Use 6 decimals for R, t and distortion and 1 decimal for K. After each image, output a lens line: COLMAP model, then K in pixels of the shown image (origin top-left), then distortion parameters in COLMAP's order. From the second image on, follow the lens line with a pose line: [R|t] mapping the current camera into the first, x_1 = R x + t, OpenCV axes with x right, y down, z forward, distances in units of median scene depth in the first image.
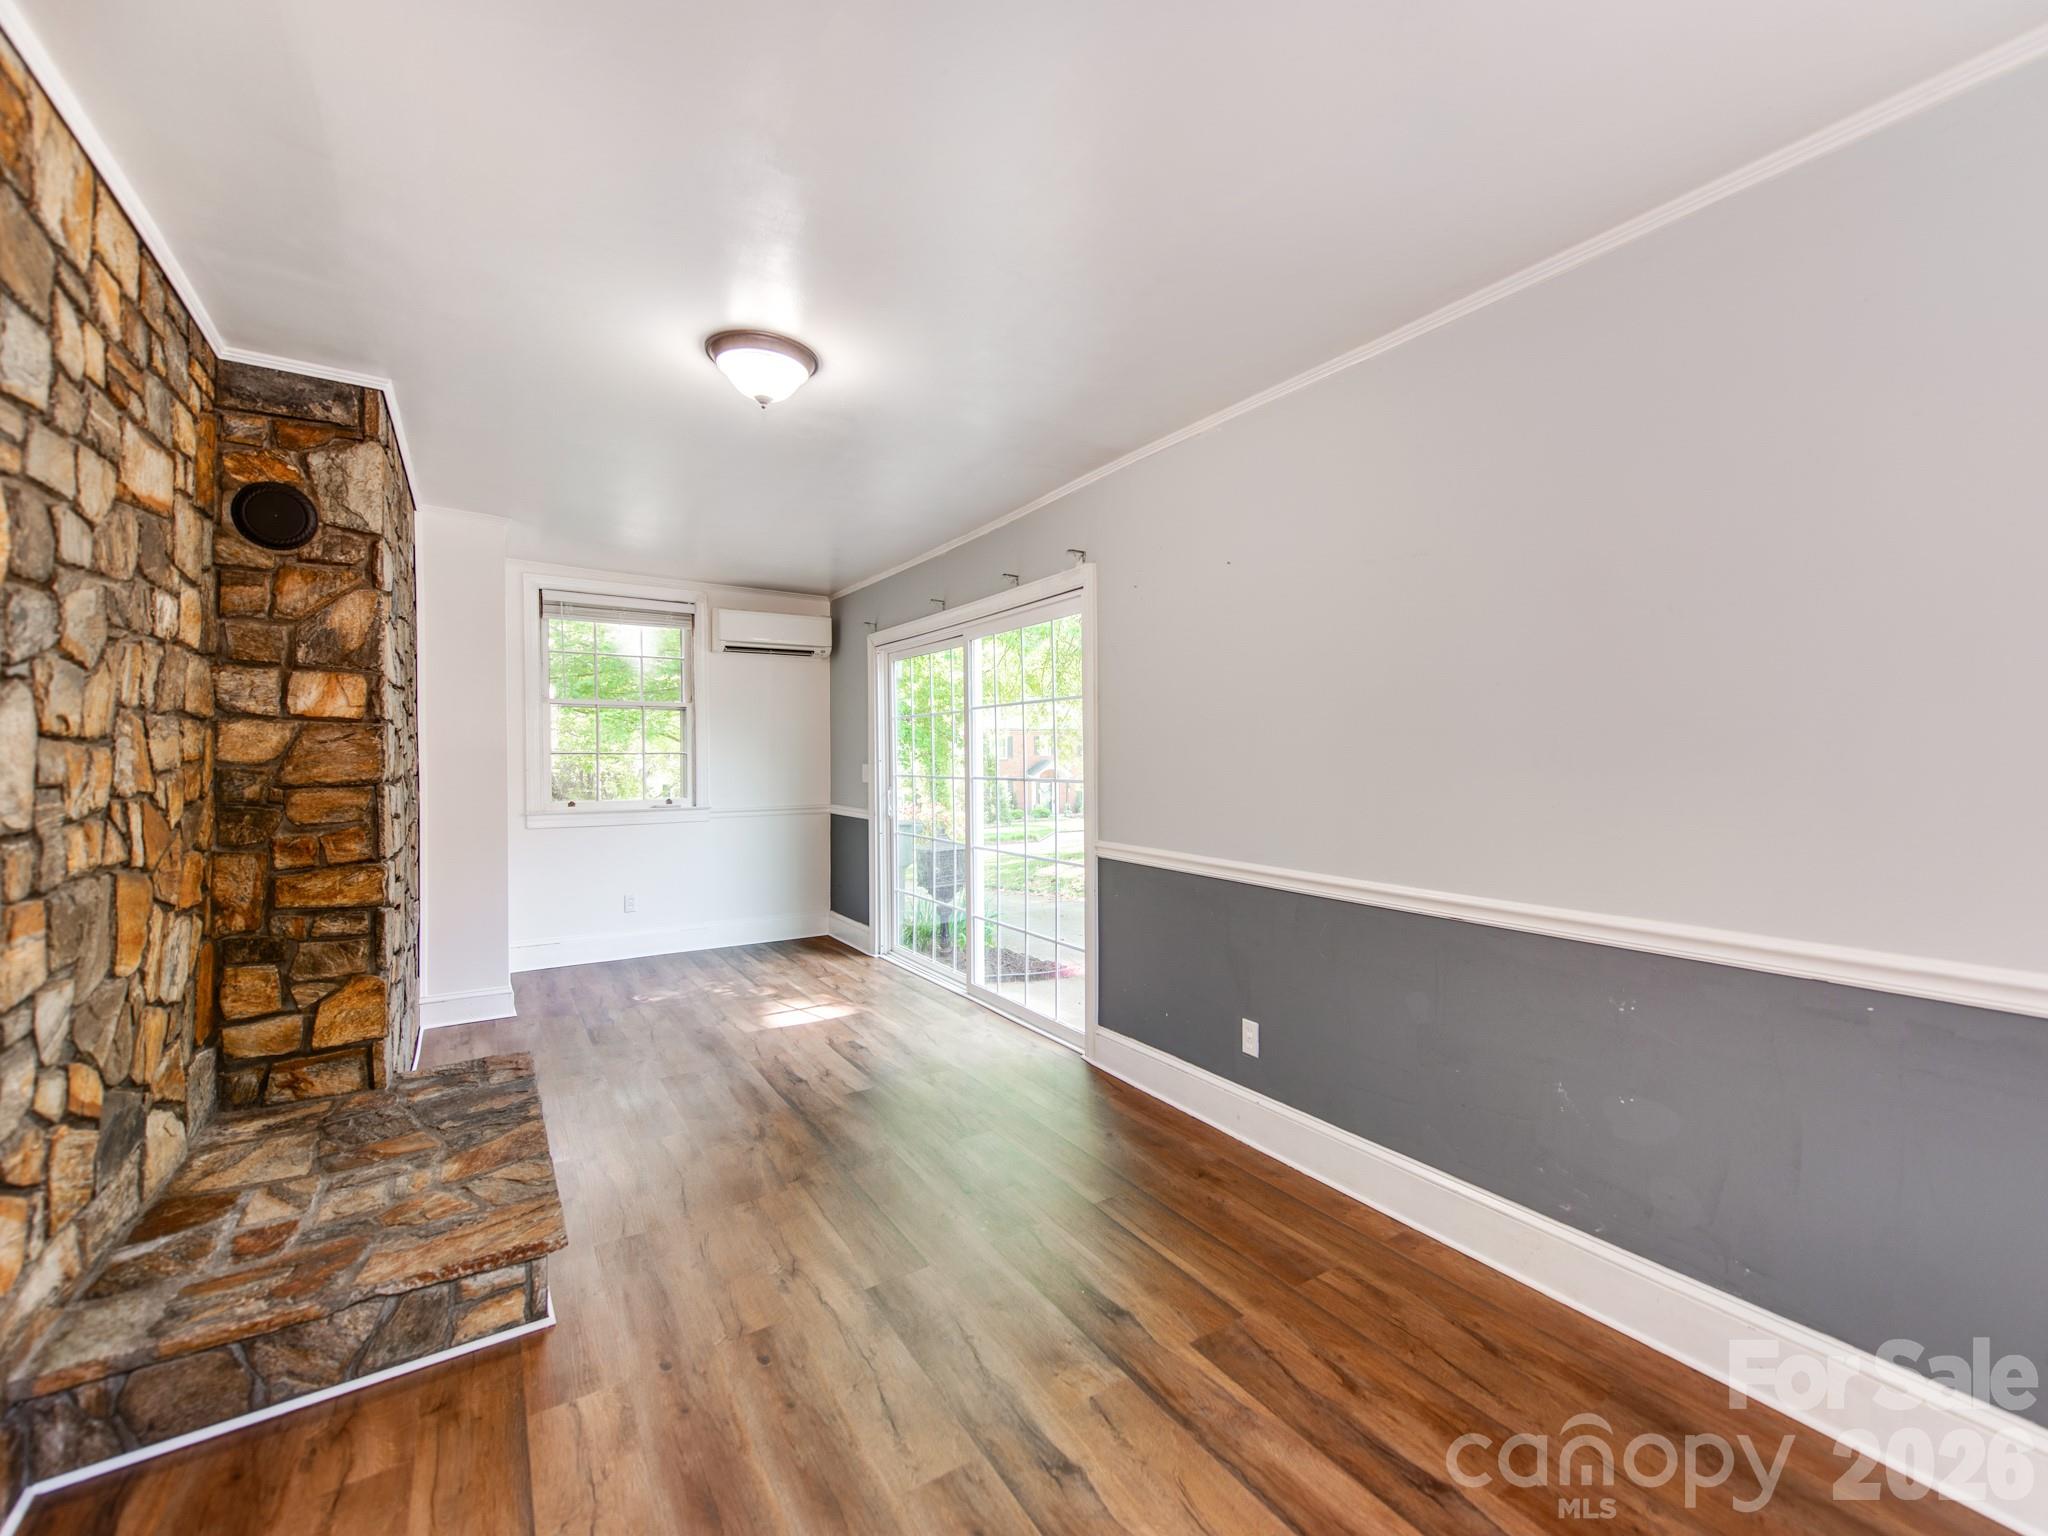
lens RADIAL K [[866.1, 0, 991.5], [0, 866.1, 758.4], [0, 0, 1]] dist [0.004702, 0.000189]
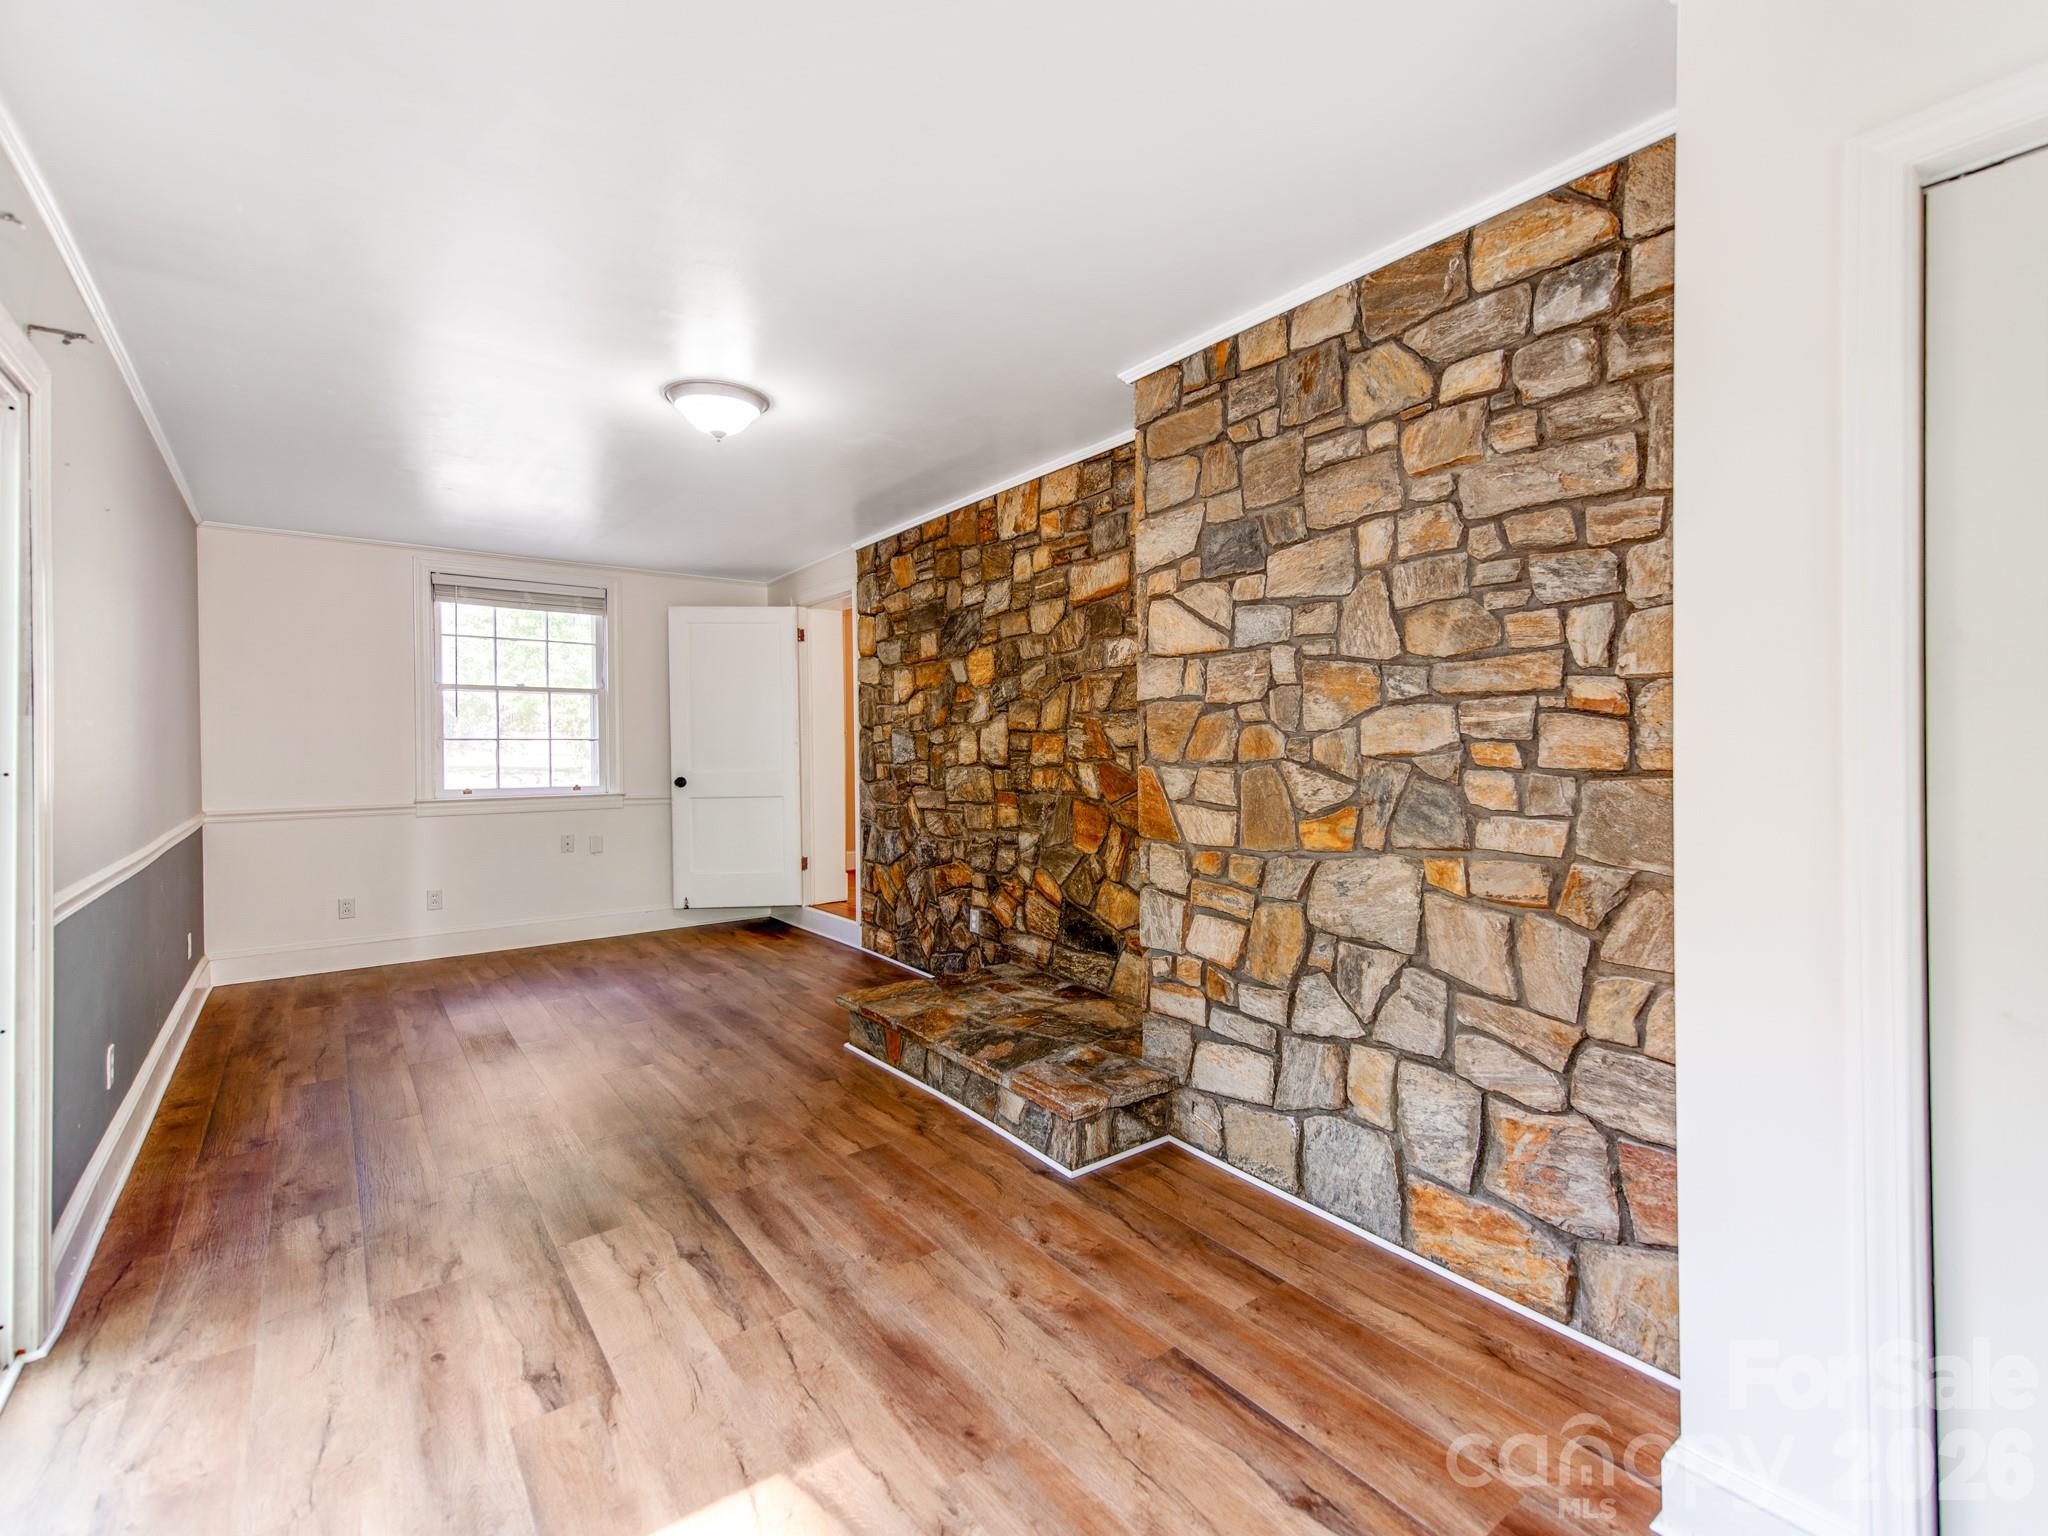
lens RADIAL K [[866.1, 0, 991.5], [0, 866.1, 758.4], [0, 0, 1]] dist [0.004702, 0.000189]
pose [[-0.994809, -0.002050, -0.101742, -0.501080], [-0.003426, 0.999905, 0.013349, 0.043680], [0.101705, 0.013628, -0.994721, 2.215430]]
